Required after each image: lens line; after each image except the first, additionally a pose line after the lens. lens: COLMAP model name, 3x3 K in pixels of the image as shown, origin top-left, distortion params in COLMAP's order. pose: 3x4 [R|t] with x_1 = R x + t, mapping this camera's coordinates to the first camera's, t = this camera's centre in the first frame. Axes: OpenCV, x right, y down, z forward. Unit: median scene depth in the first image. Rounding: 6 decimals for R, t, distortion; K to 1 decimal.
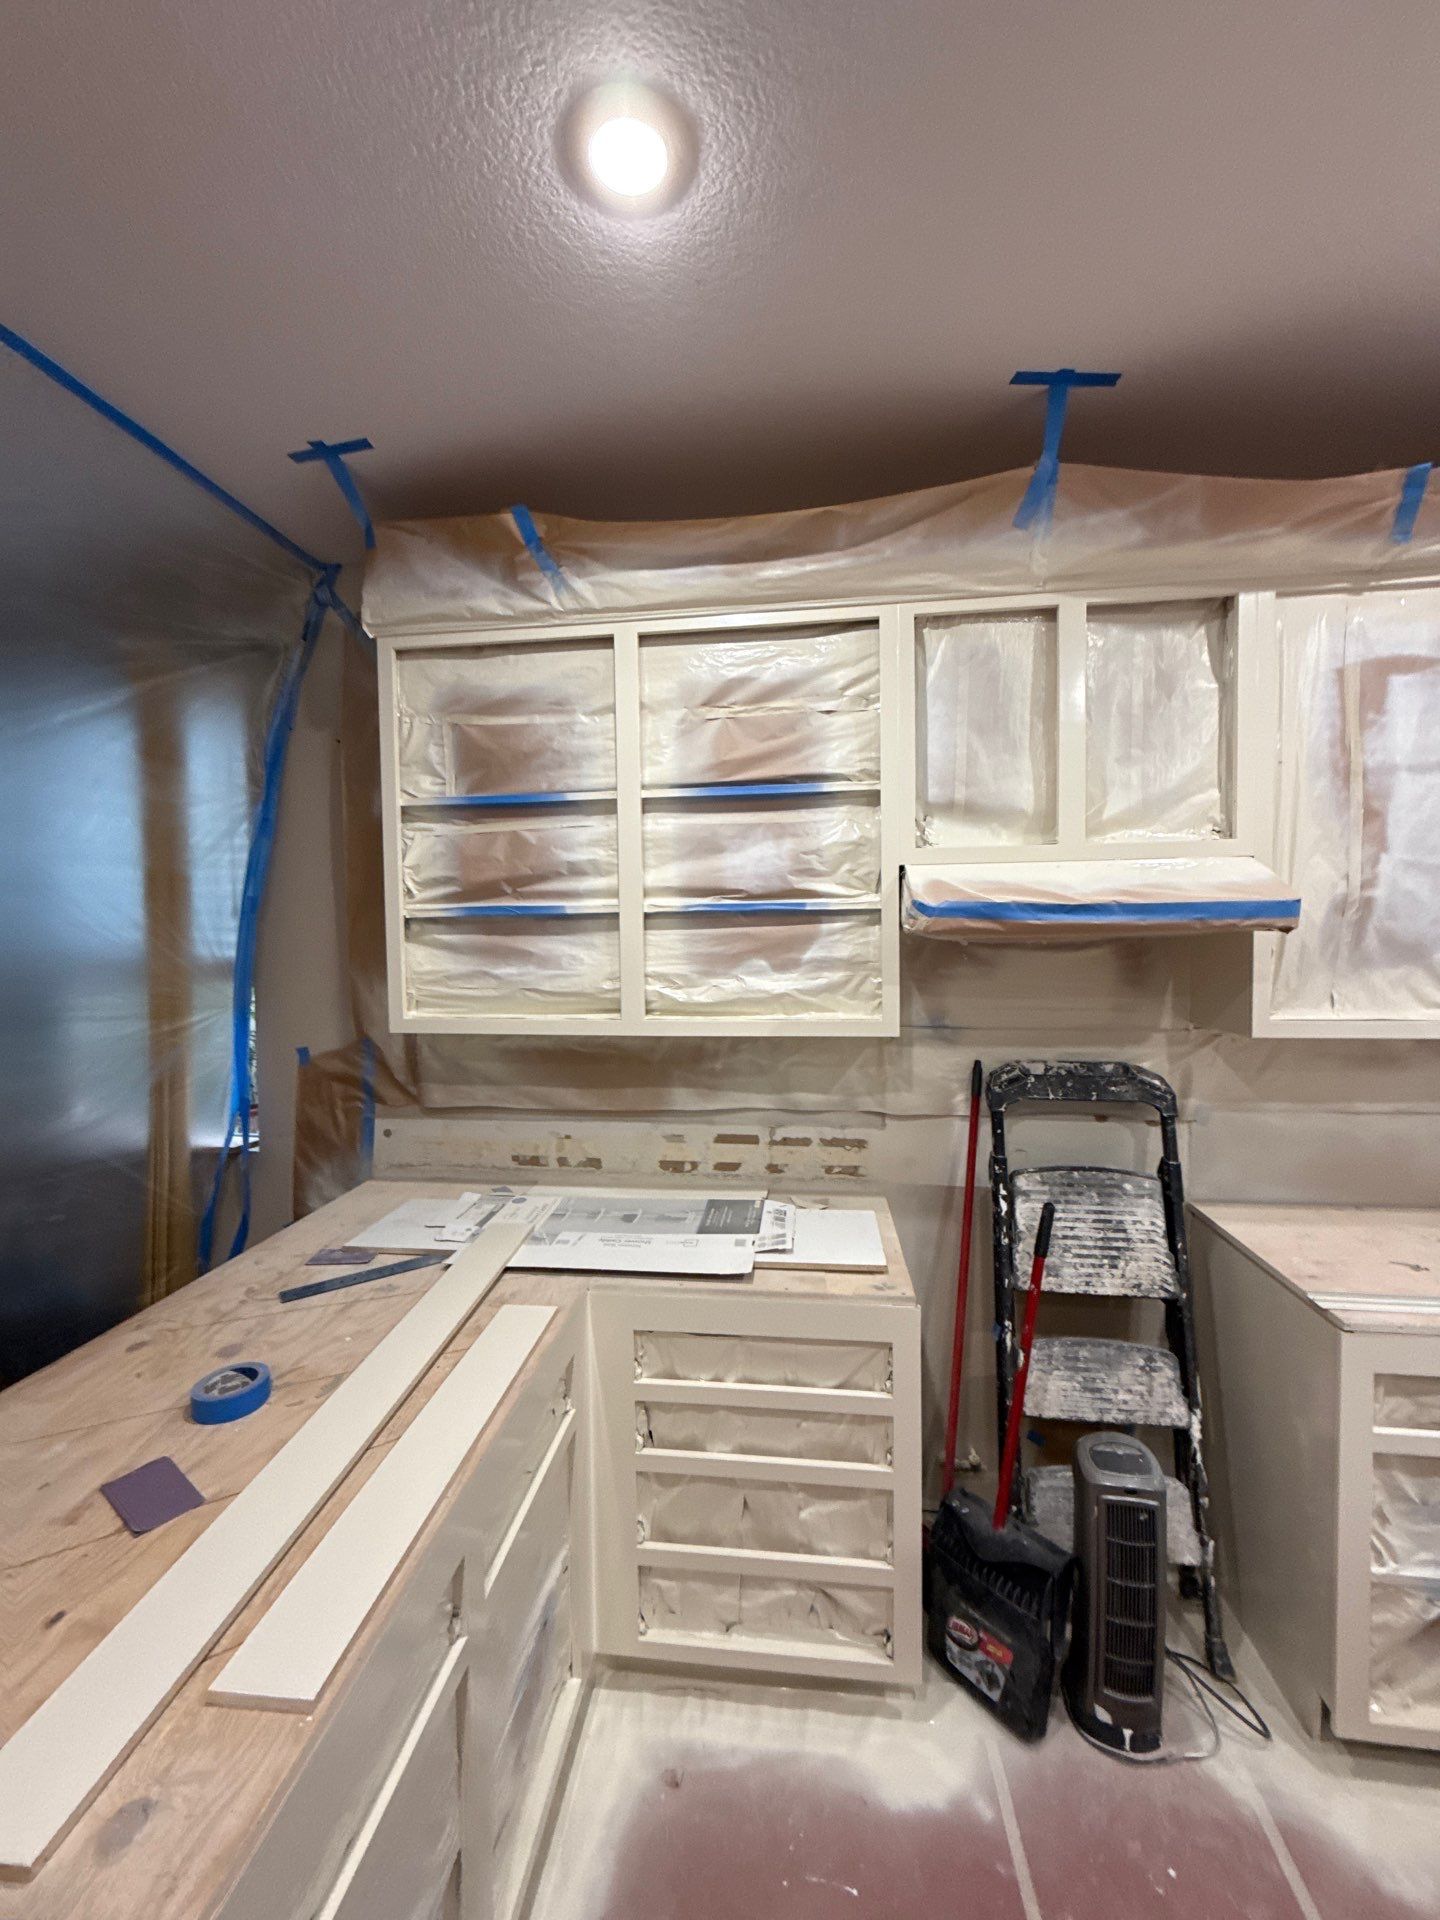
lens RADIAL K [[765.7, 0, 715.3], [0, 765.7, 960.3], [0, 0, 1]] dist [-0.000032, -0.000167]
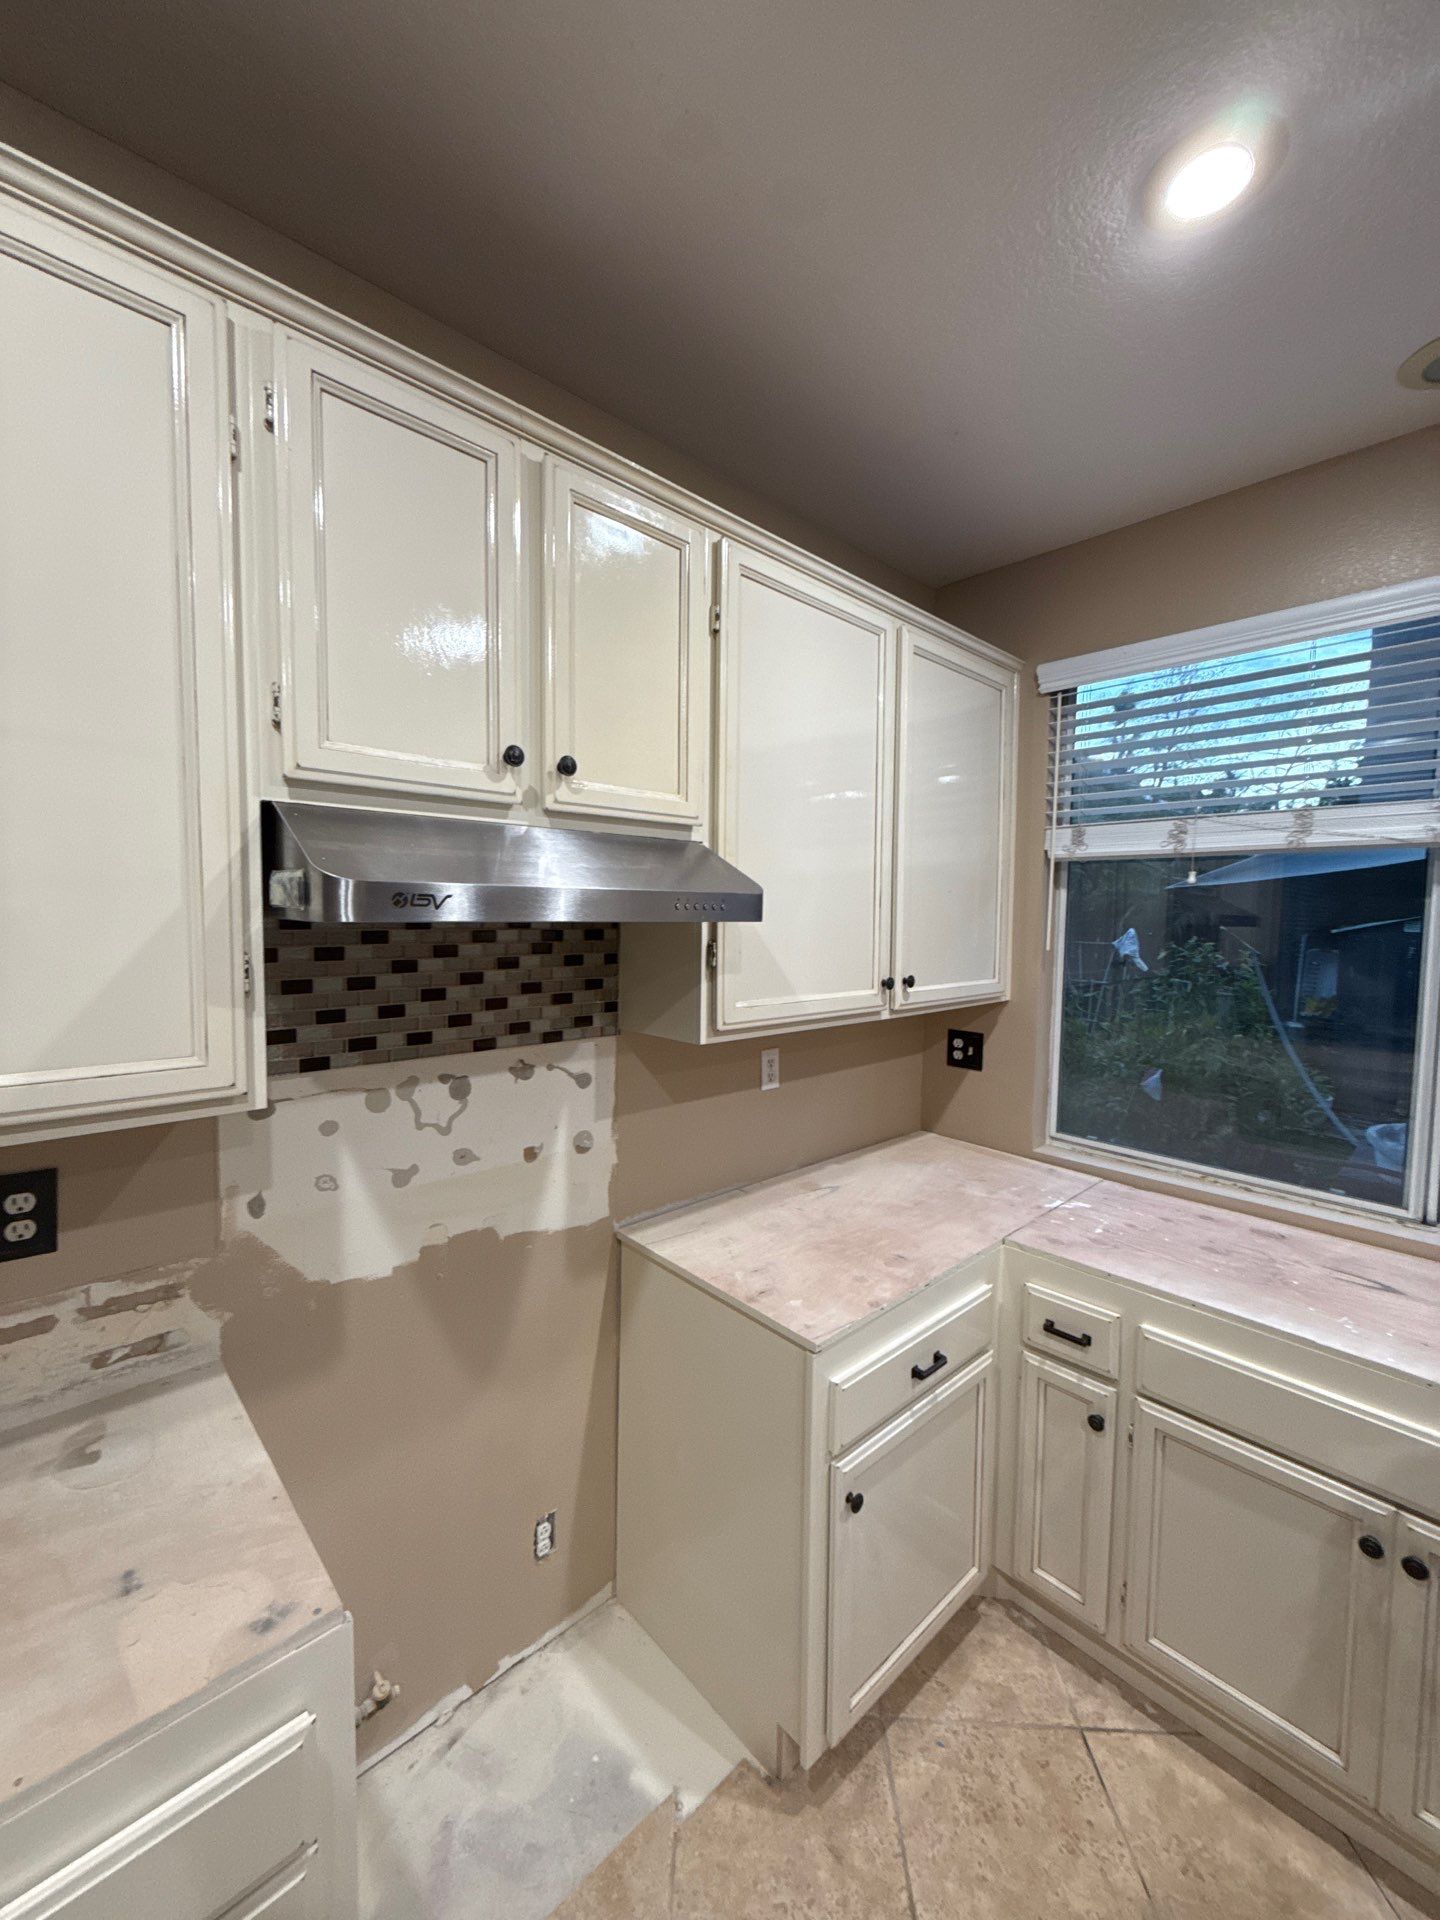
lens RADIAL K [[765.7, 0, 714.9], [0, 765.7, 959.7], [0, 0, 1]] dist [-0.000032, -0.000167]
pose [[0.637982, -0.030344, 0.769453, 0.020388], [0.004856, 0.999362, 0.035384, -0.028053], [-0.770036, -0.018838, 0.637722, 0.371242]]
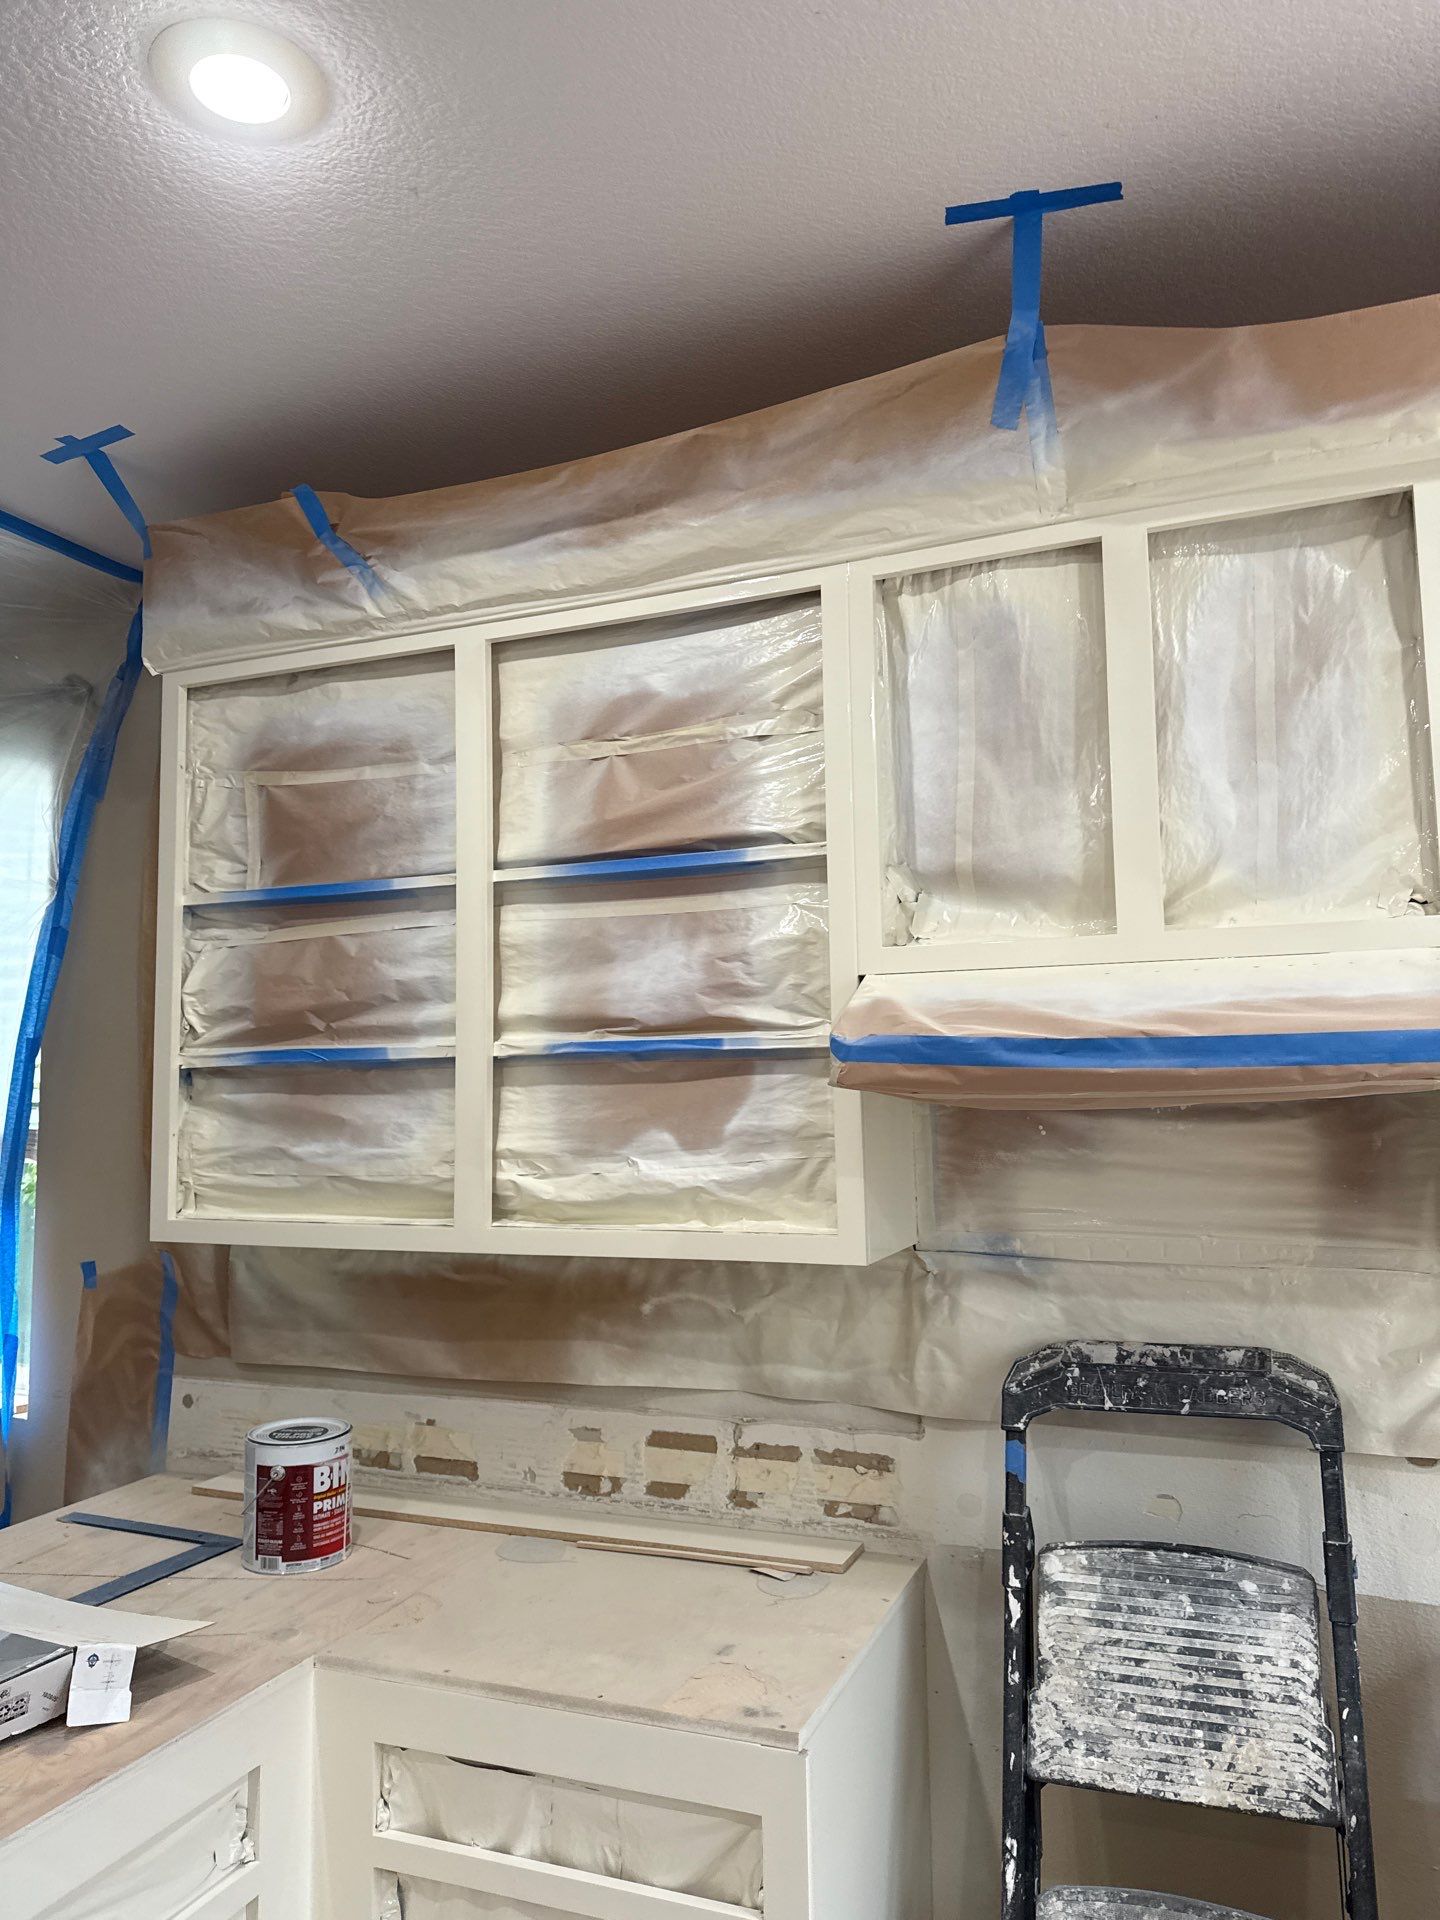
lens RADIAL K [[1354.5, 0, 728.1], [0, 1354.5, 955.8], [0, 0, 1]] dist [0.066517, -0.077183]
pose [[0.966008, -0.026800, -0.257120, 0.391687], [-0.007280, 0.991398, -0.130683, 0.000247], [0.258410, 0.128112, 0.957503, -0.049720]]
